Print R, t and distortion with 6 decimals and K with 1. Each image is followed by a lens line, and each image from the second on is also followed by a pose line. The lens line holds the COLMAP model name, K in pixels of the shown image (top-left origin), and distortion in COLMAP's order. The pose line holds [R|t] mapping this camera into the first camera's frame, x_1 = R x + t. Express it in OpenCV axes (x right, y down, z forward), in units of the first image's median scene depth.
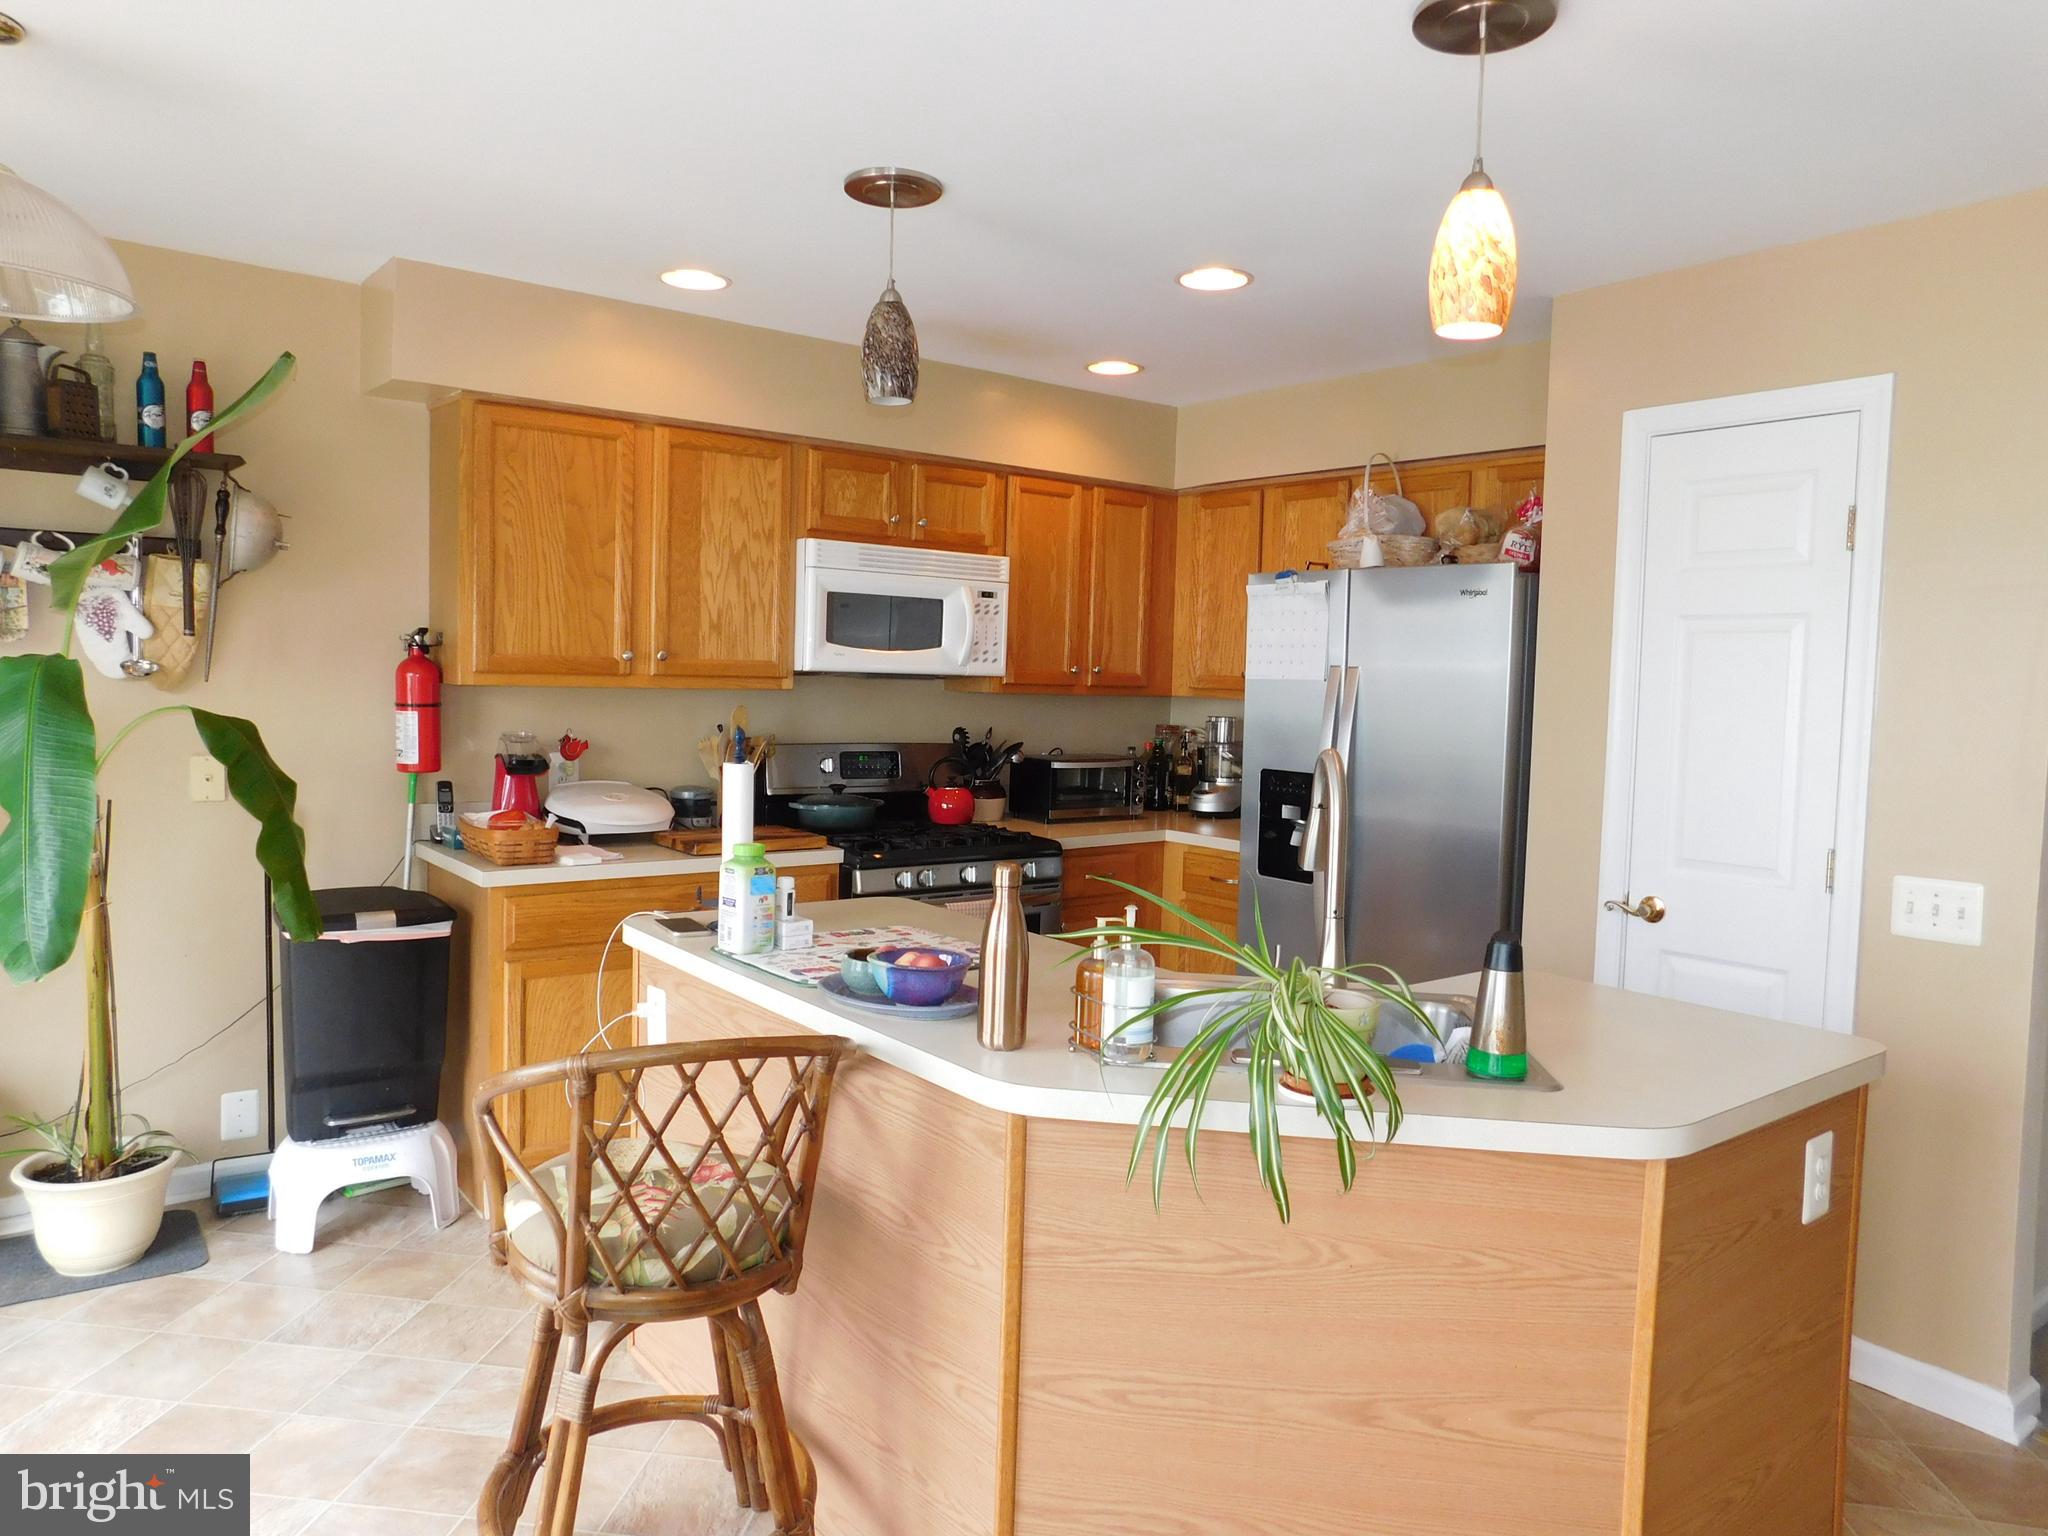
lens RADIAL K [[1378.1, 0, 1017.4], [0, 1378.1, 762.4], [0, 0, 1]] dist [-0.061210, 0.062401]
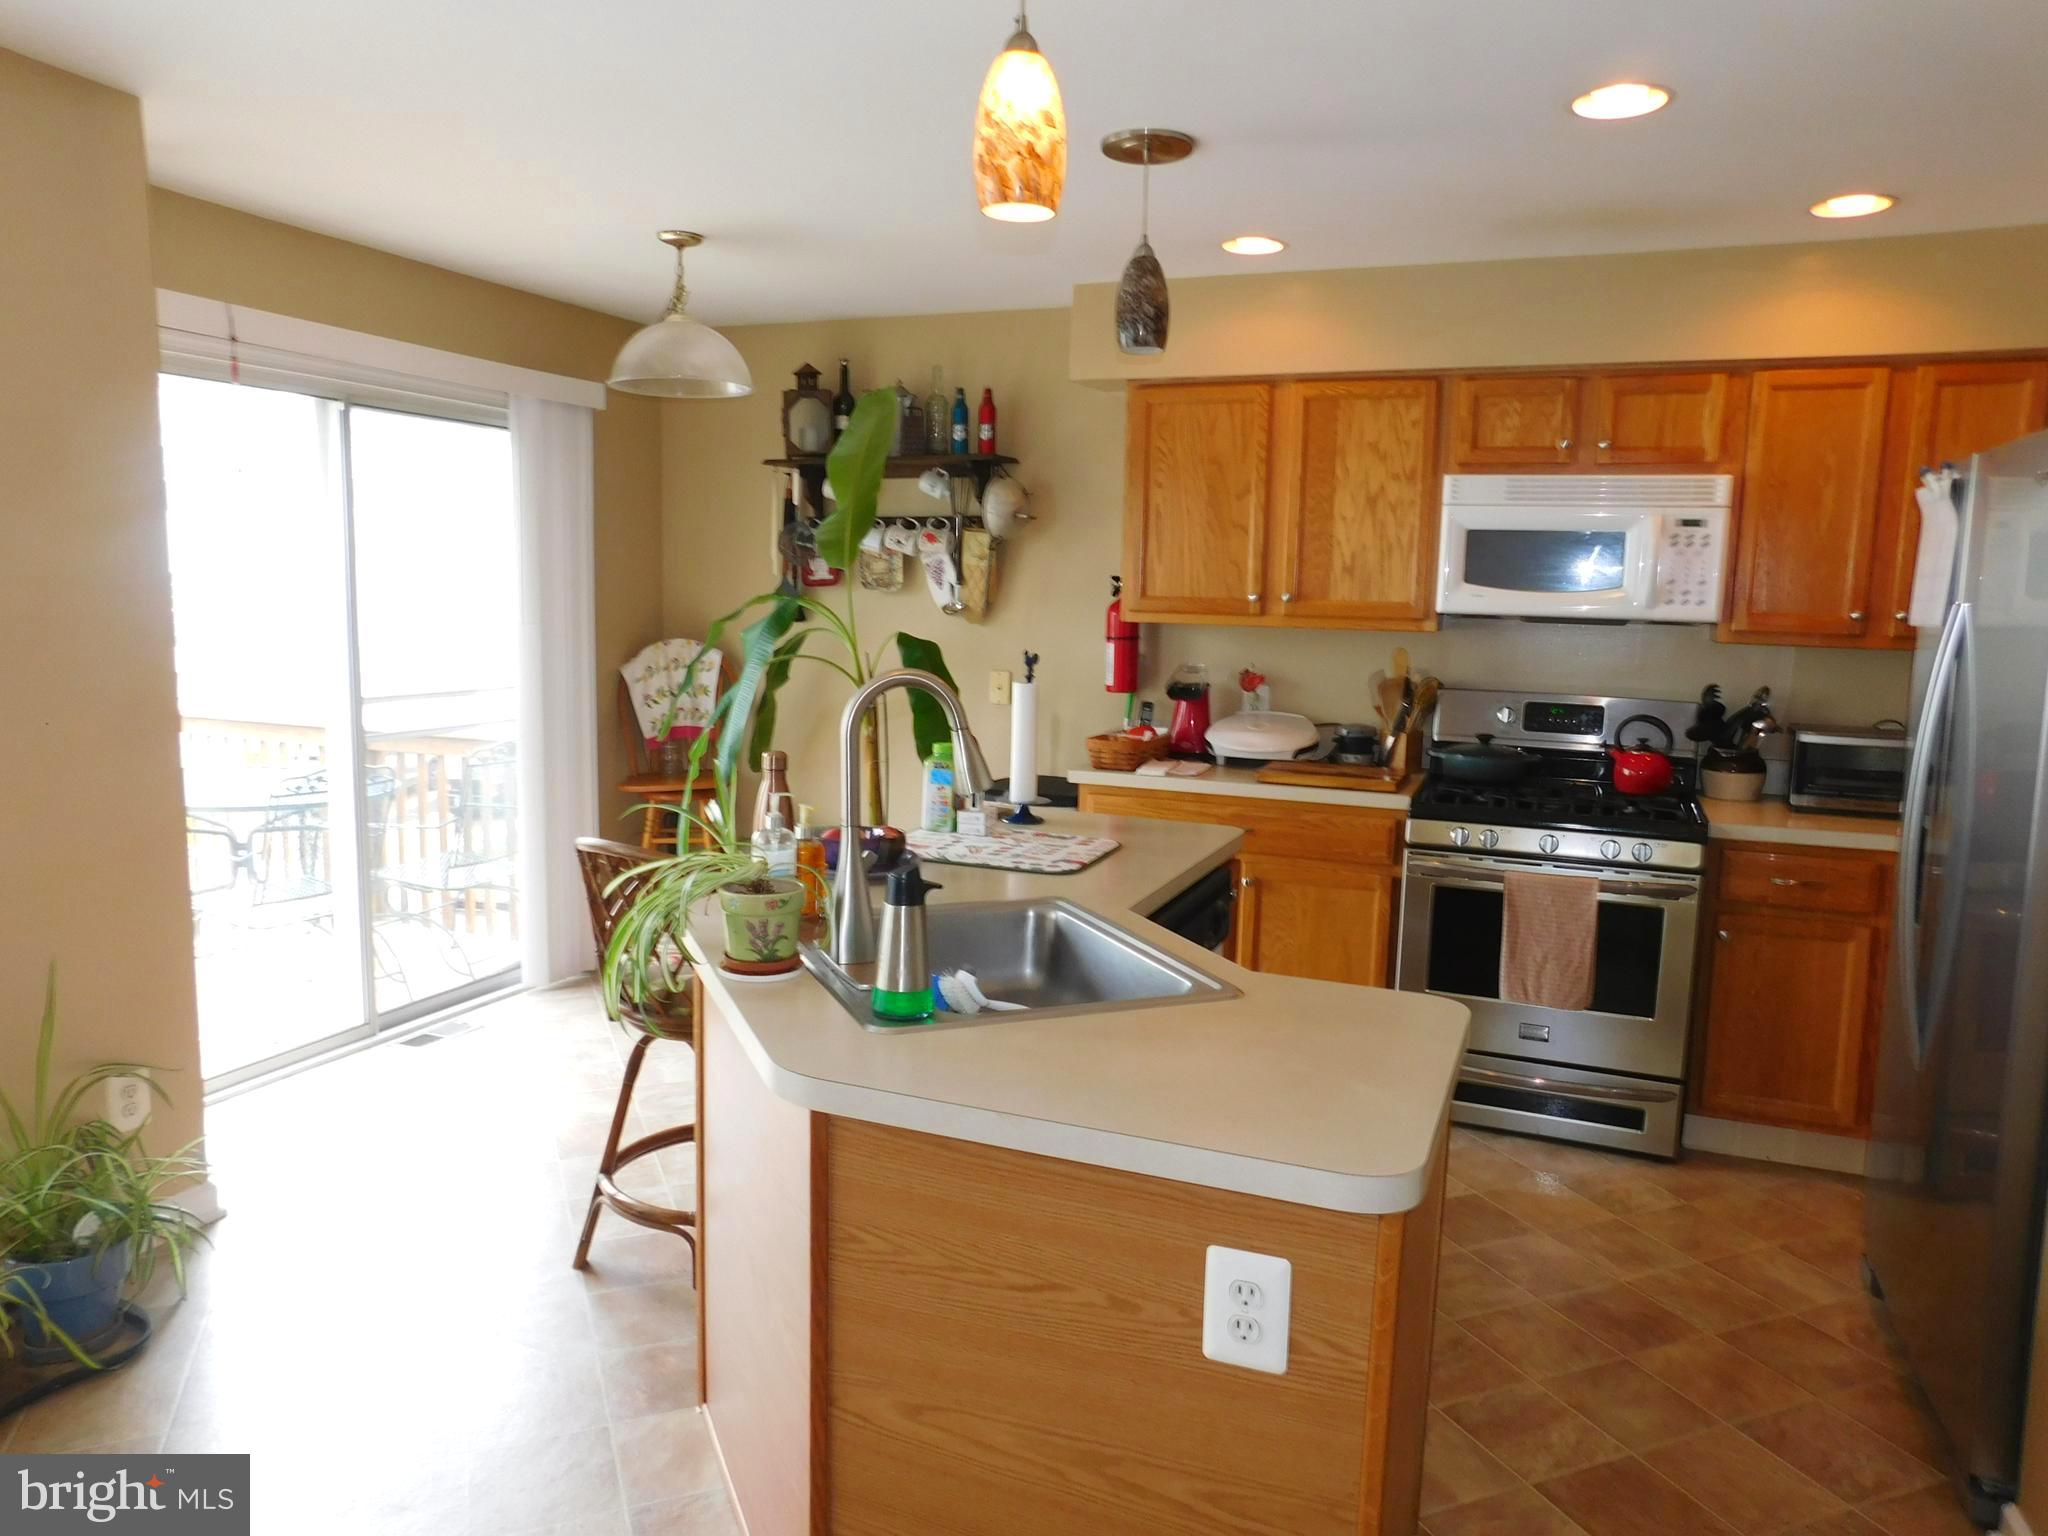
lens RADIAL K [[1378.1, 0, 1017.4], [0, 1378.1, 762.4], [0, 0, 1]] dist [-0.061210, 0.062401]
pose [[0.497693, 0.091269, -0.862538, 0.557568], [-0.067910, 0.995496, 0.066153, -0.005159], [0.864691, 0.025651, 0.501649, 0.267167]]
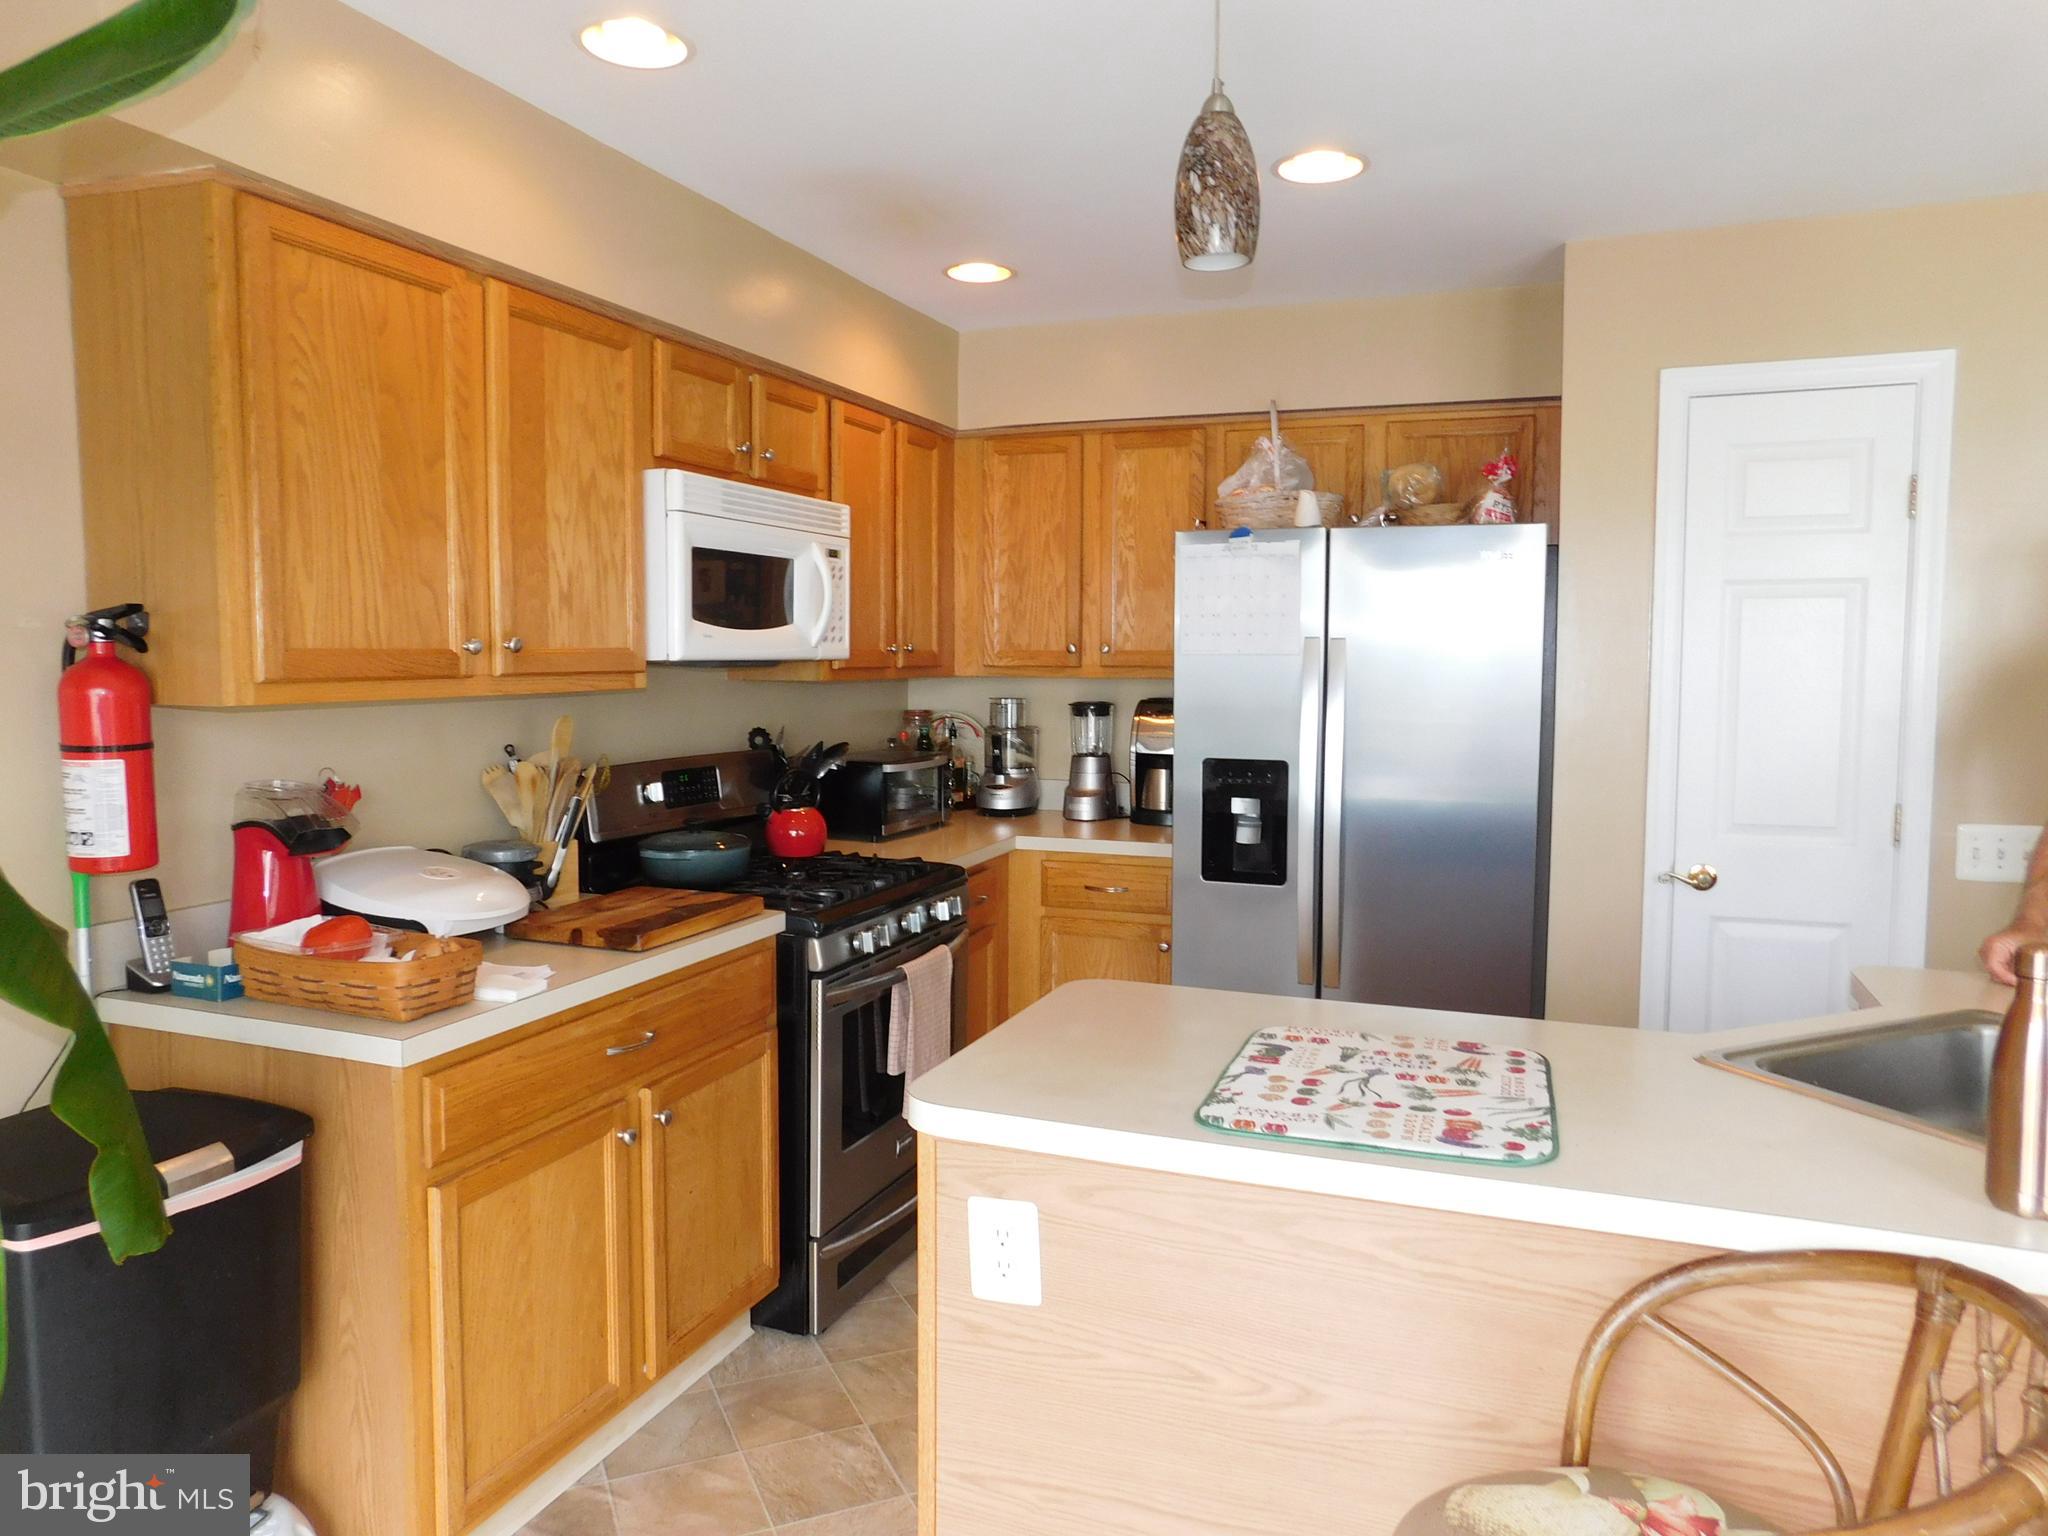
lens RADIAL K [[1378.1, 0, 1017.4], [0, 1378.1, 762.4], [0, 0, 1]] dist [-0.061210, 0.062401]
pose [[0.857897, -0.067761, 0.509334, -0.371159], [0.055318, 0.997685, 0.039555, -0.034088], [-0.510835, -0.005759, 0.859659, 0.323337]]
